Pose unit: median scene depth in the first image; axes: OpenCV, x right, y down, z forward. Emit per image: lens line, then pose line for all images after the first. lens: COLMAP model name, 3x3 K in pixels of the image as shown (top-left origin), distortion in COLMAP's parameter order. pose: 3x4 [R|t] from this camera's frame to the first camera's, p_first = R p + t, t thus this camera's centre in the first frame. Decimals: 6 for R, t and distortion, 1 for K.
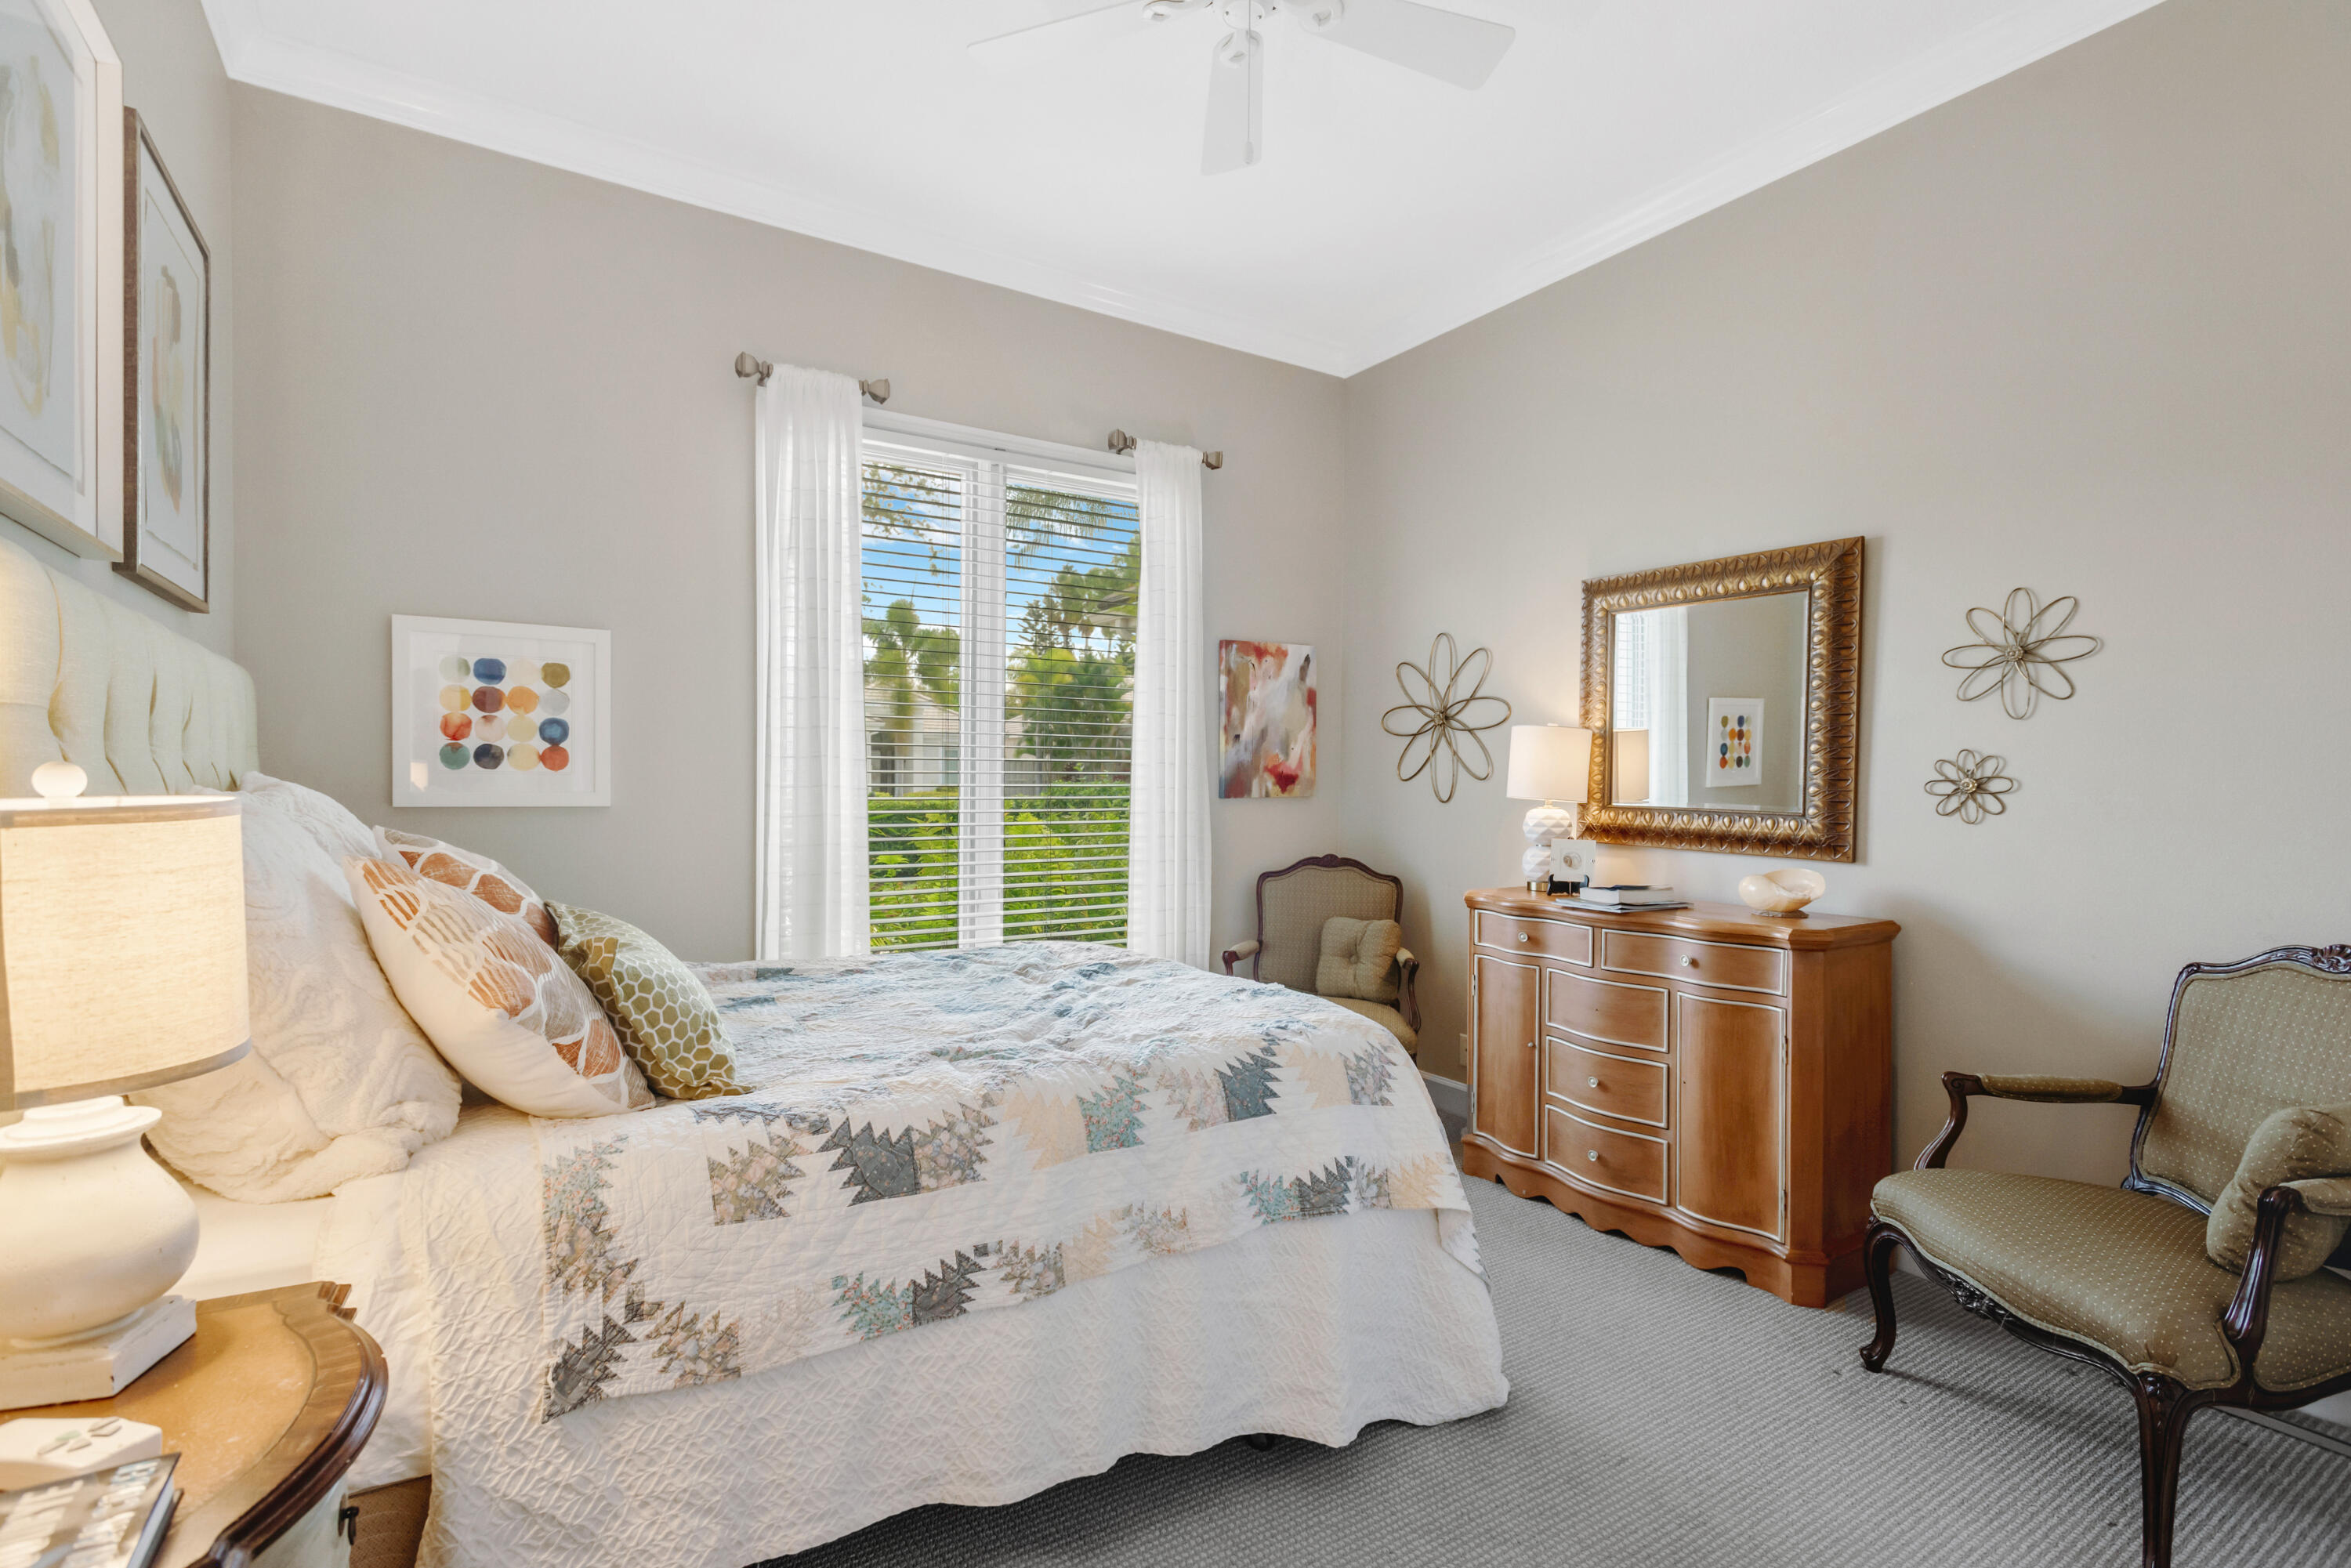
lens RADIAL K [[1115.6, 0, 1177.0], [0, 1115.6, 781.8], [0, 0, 1]] dist [0.016141, 0.000005]
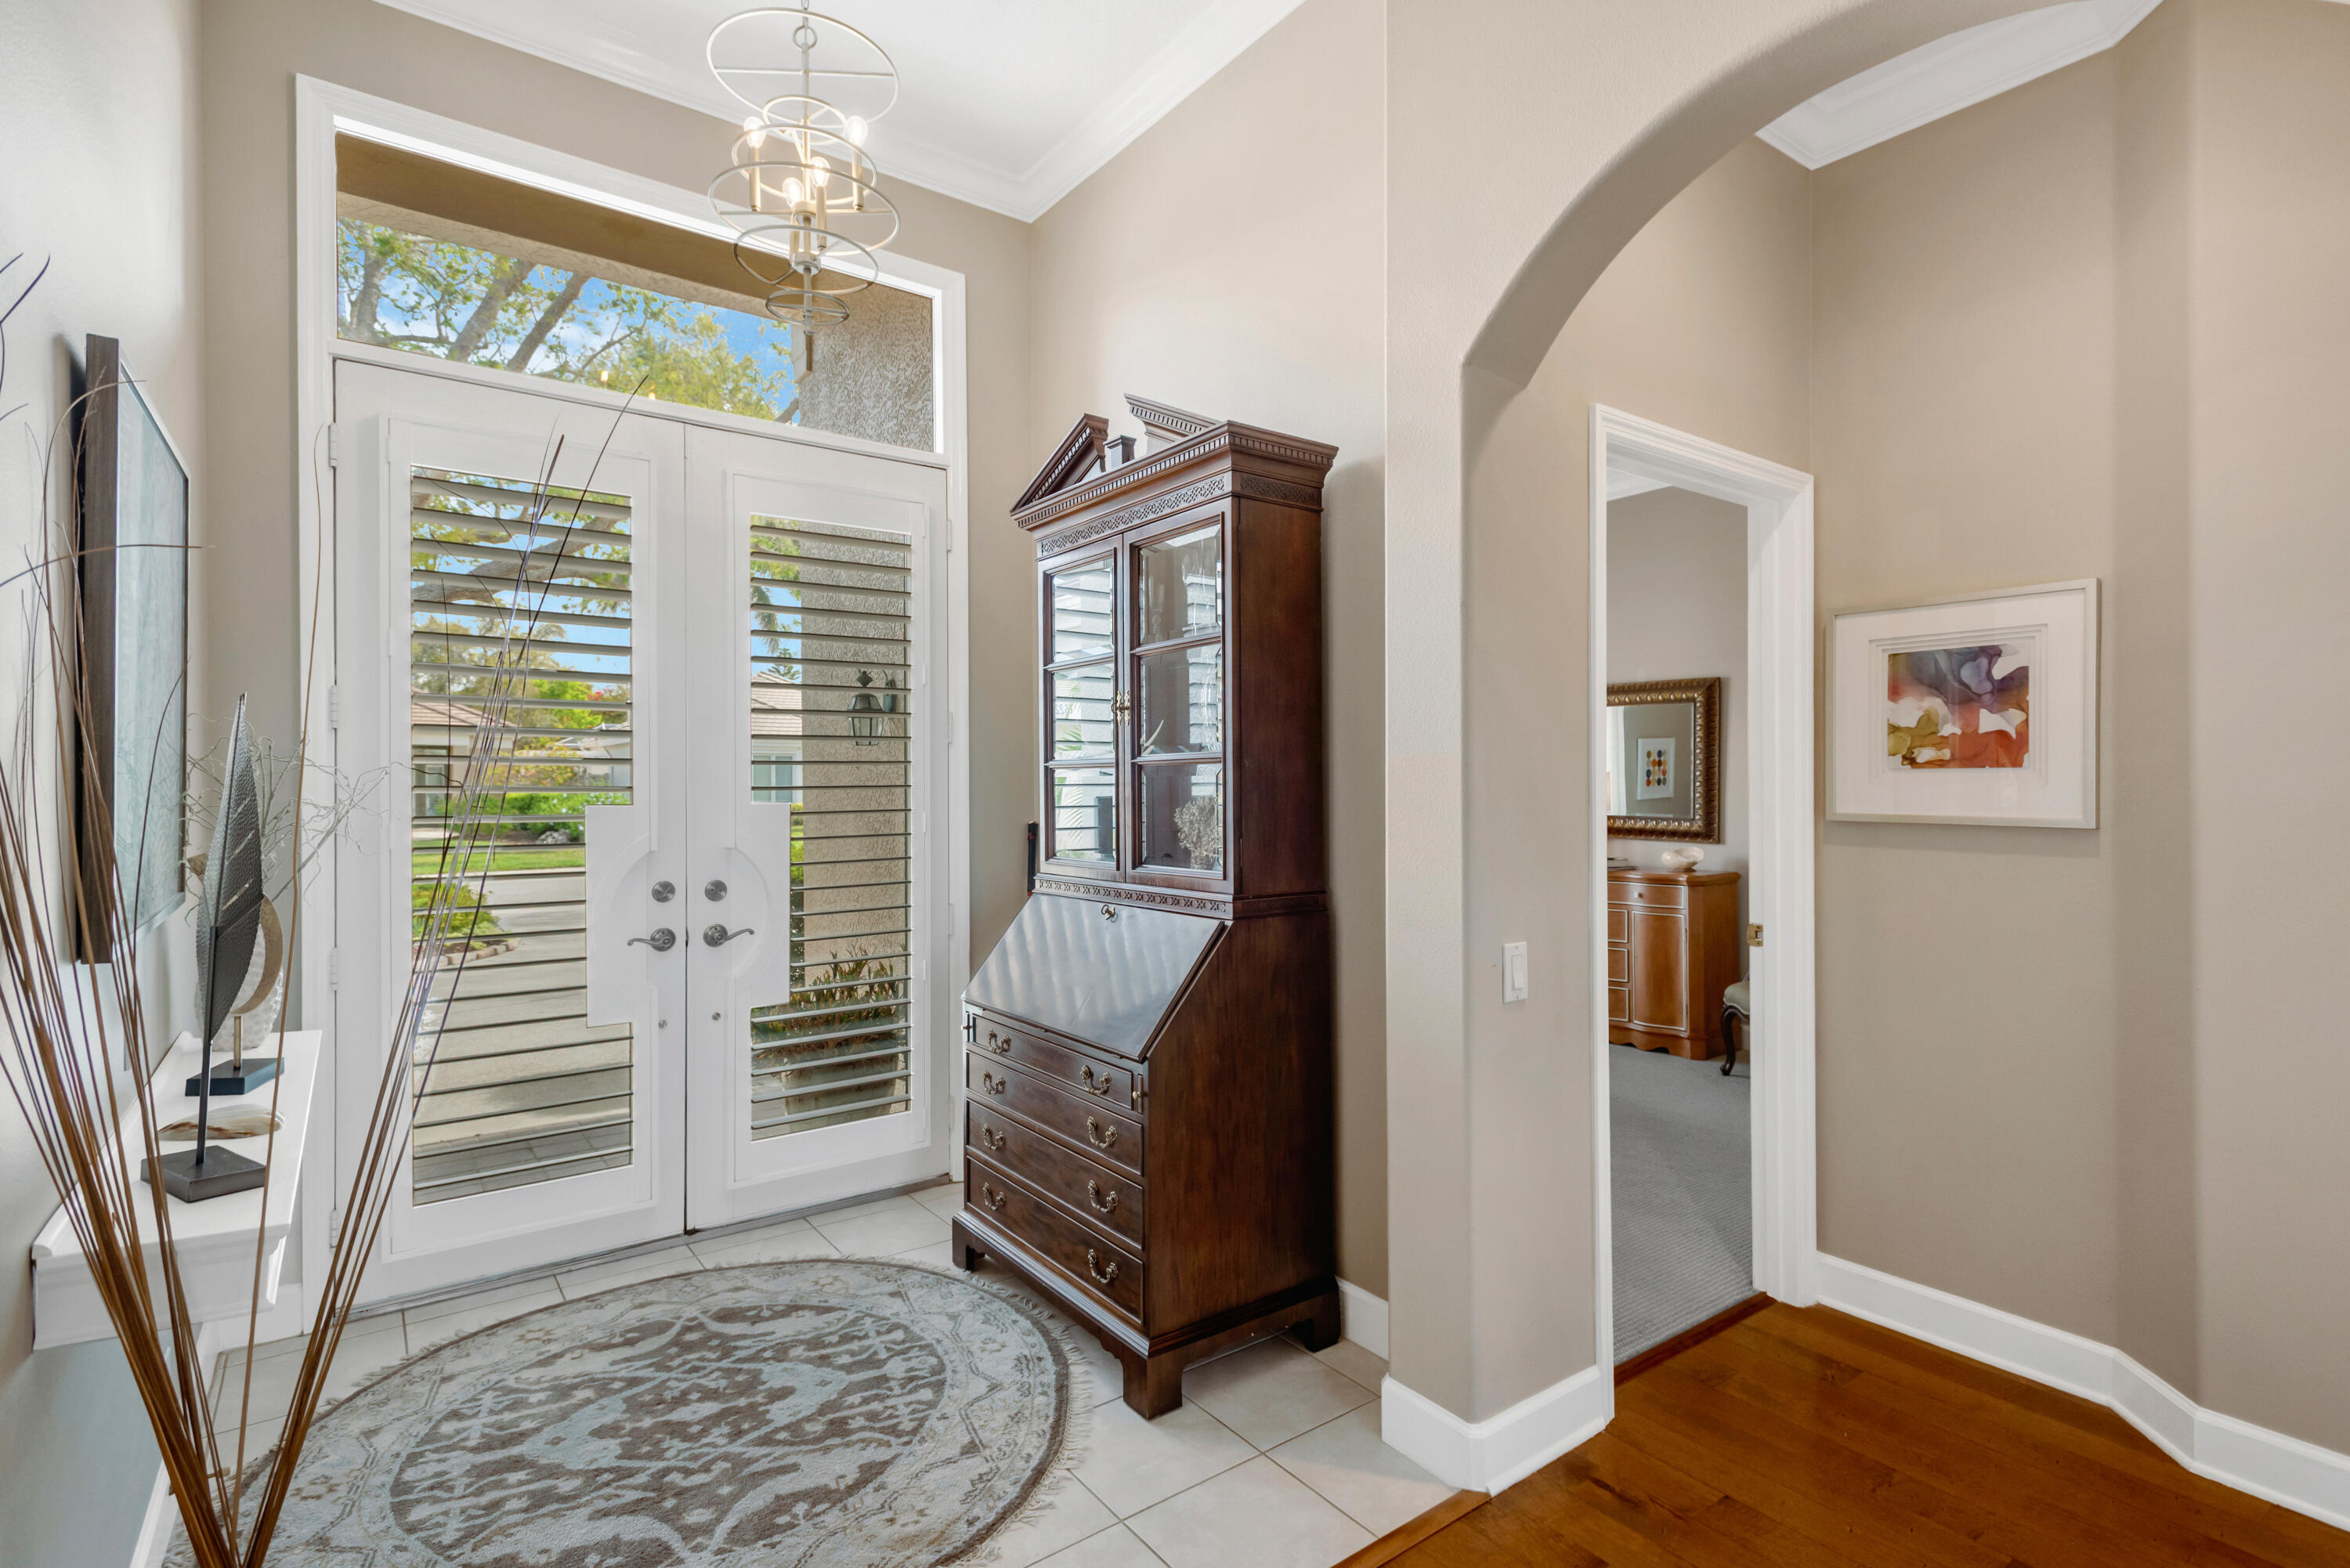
lens RADIAL K [[1115.1, 0, 1177.1], [0, 1115.1, 785.4], [0, 0, 1]] dist [0.016141, 0.000005]
pose [[0.998084, -0.015739, 0.059831, -0.449979], [0.016185, 0.999845, -0.006977, -0.029883], [-0.059712, 0.007932, 0.998184, -0.884878]]
